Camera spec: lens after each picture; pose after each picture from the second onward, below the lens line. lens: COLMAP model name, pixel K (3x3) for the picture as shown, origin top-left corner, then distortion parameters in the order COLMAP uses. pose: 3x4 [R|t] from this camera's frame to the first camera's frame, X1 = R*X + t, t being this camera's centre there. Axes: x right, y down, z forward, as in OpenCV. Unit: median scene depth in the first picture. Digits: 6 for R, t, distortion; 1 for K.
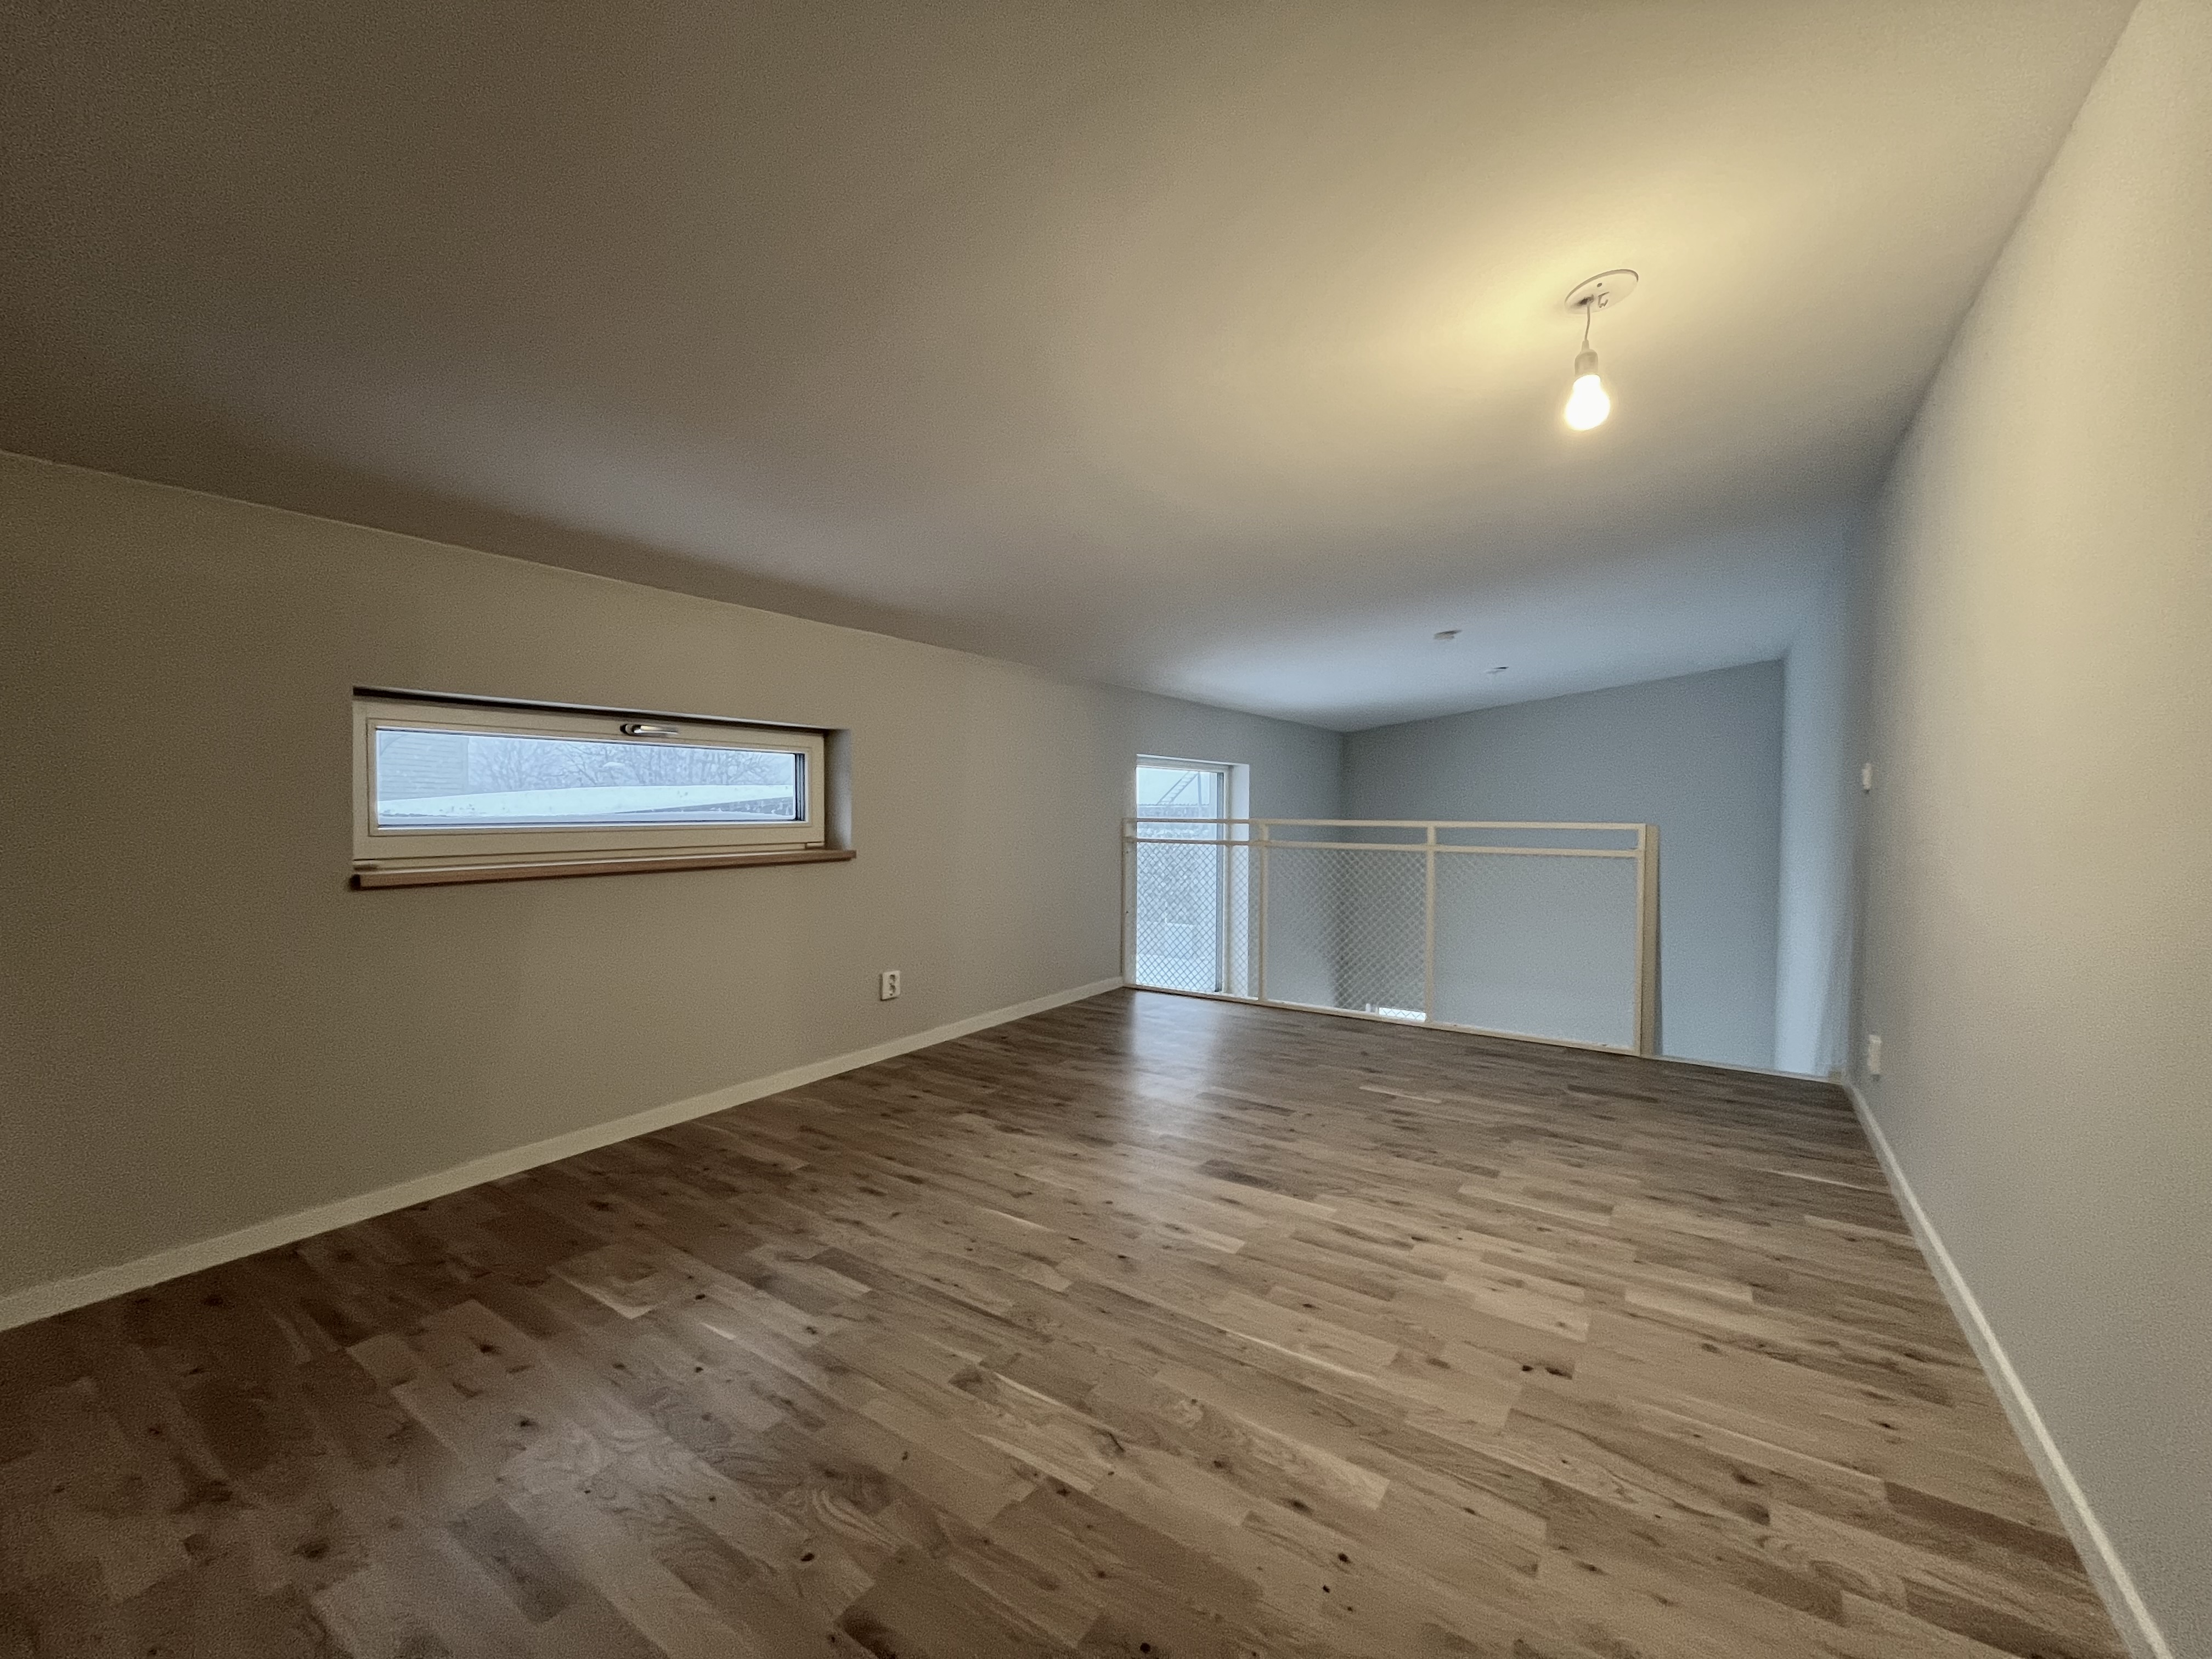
lens RADIAL K [[885.4, 0, 1109.4], [0, 885.4, 827.8], [0, 0, 1]] dist [-0.001990, 0.000100]
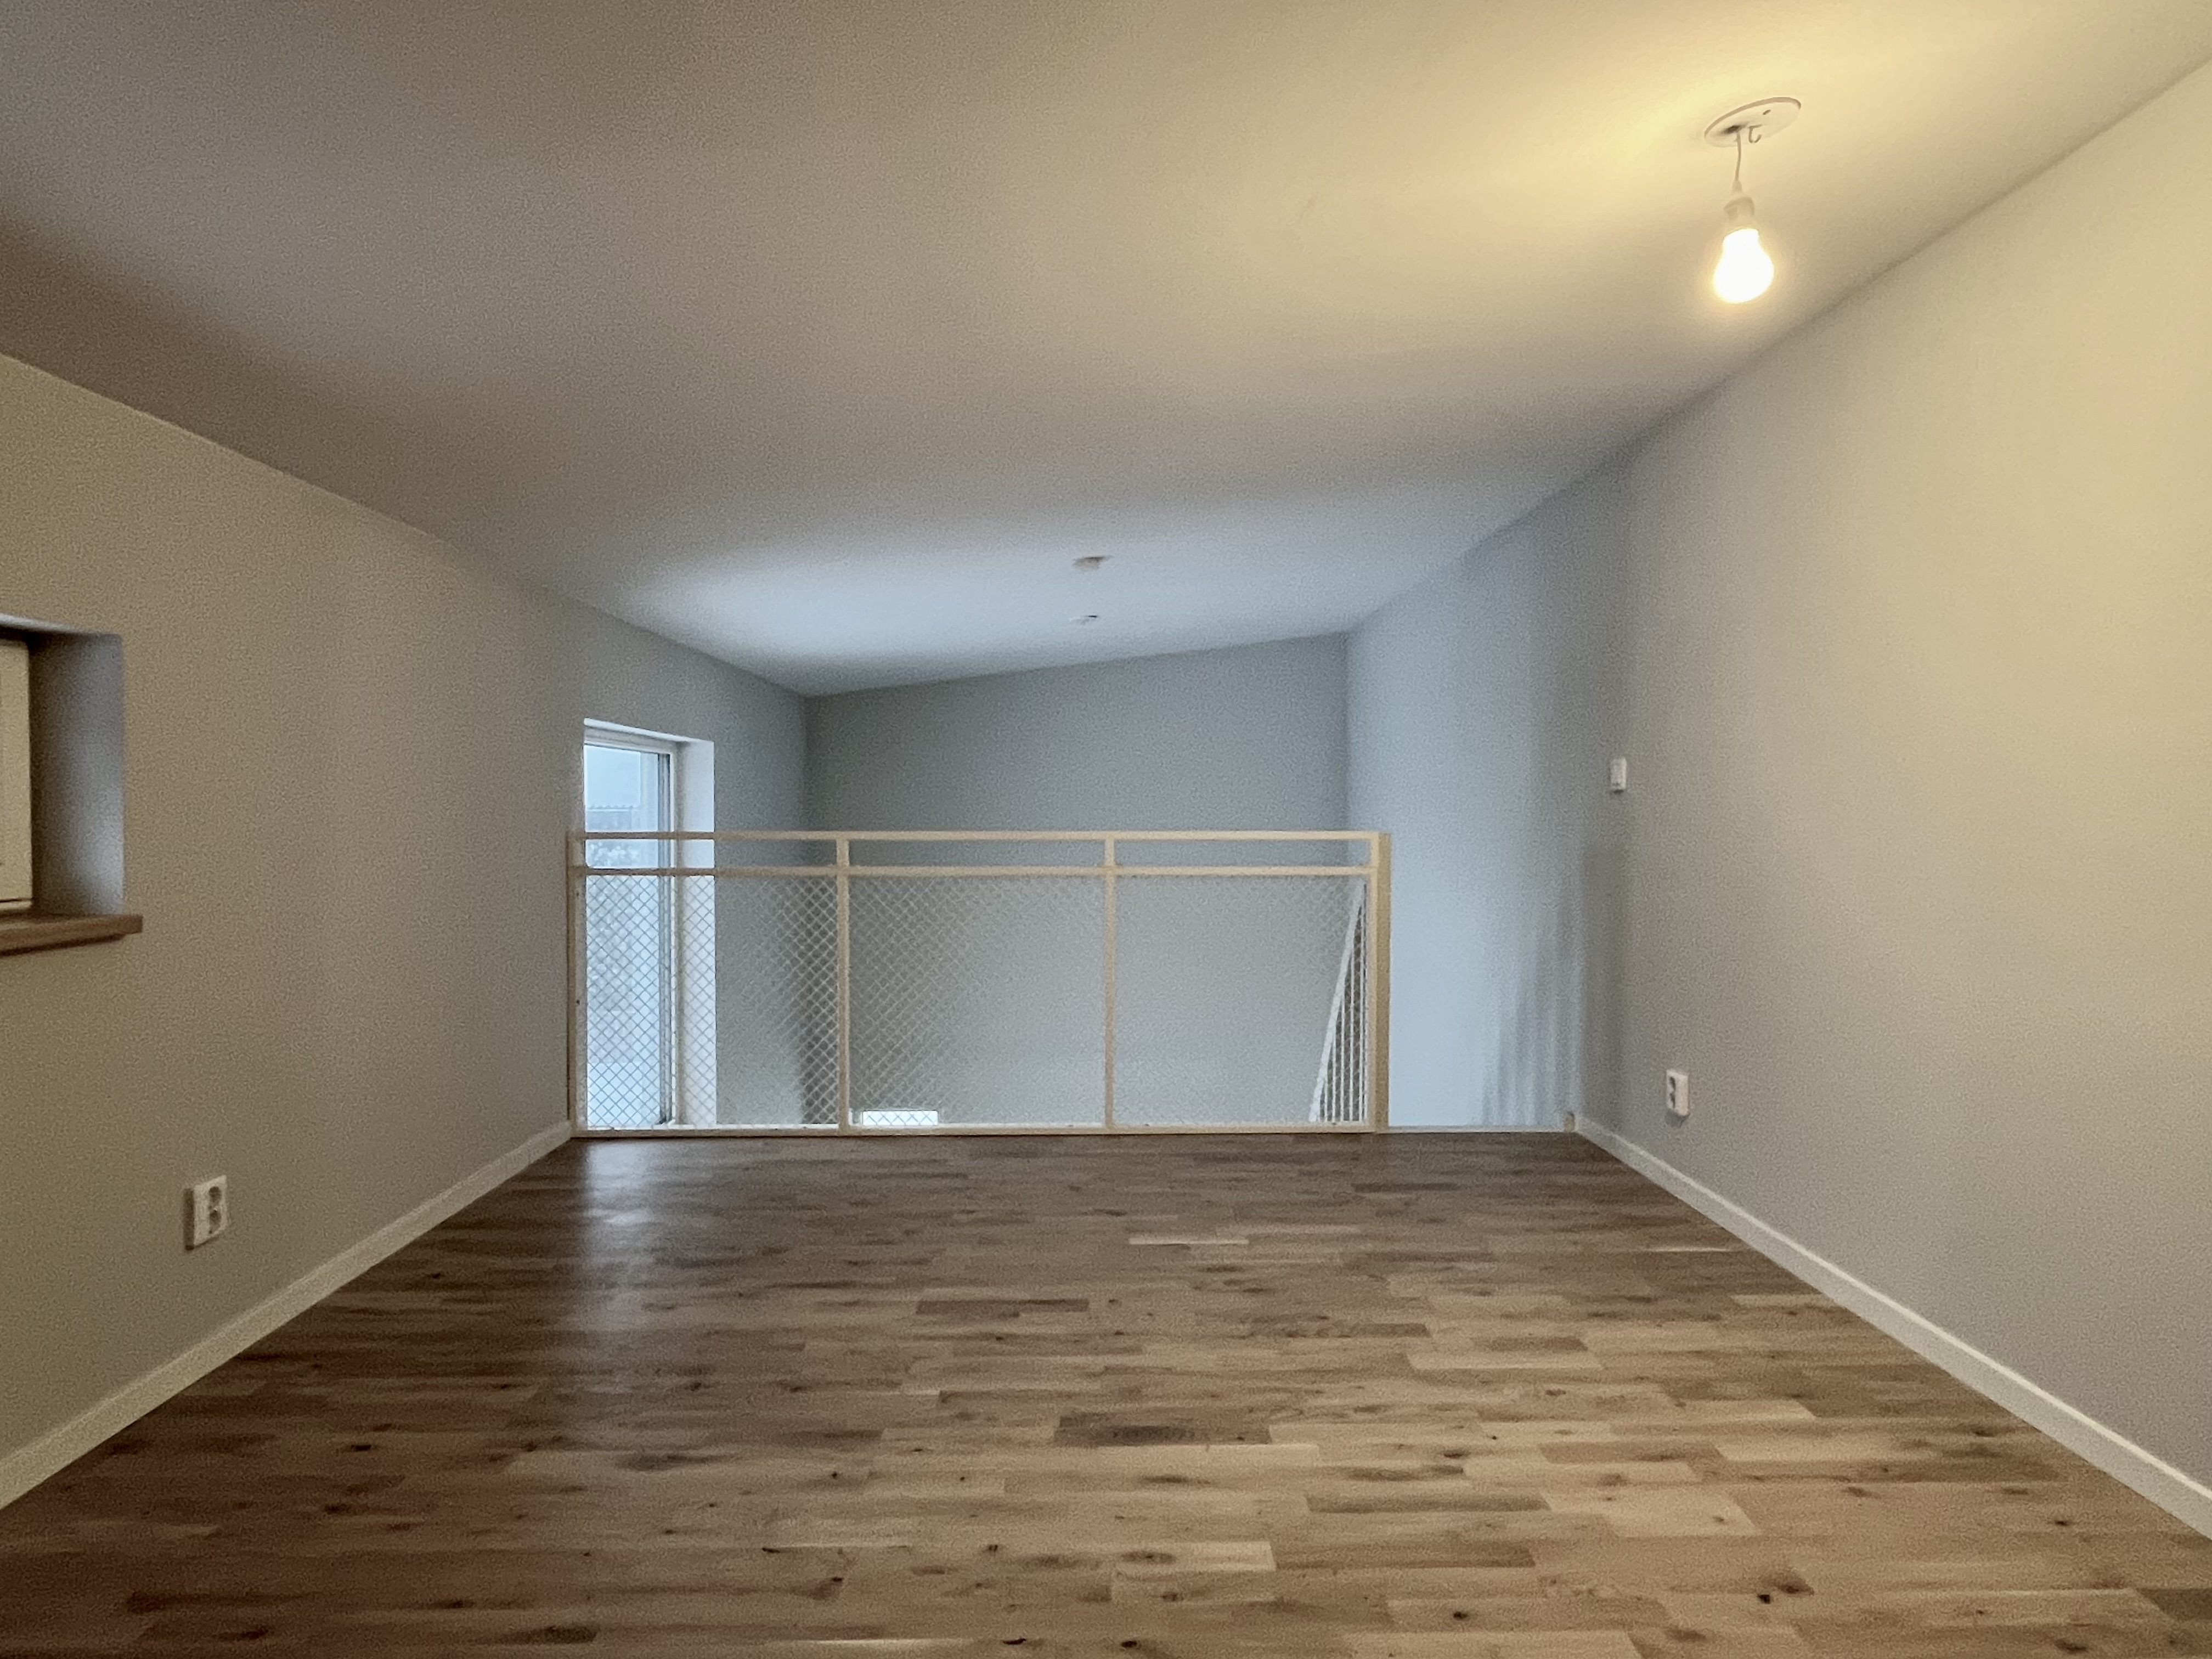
lens RADIAL K [[1319.0, 0, 1105.0], [0, 1319.0, 821.6], [0, 0, 1]] dist [-0.001263, -0.000806]
pose [[0.822962, -0.009062, 0.568024, -0.290816], [0.018060, 0.999785, -0.010216, -0.005773], [-0.567809, 0.018666, 0.822949, 0.217405]]
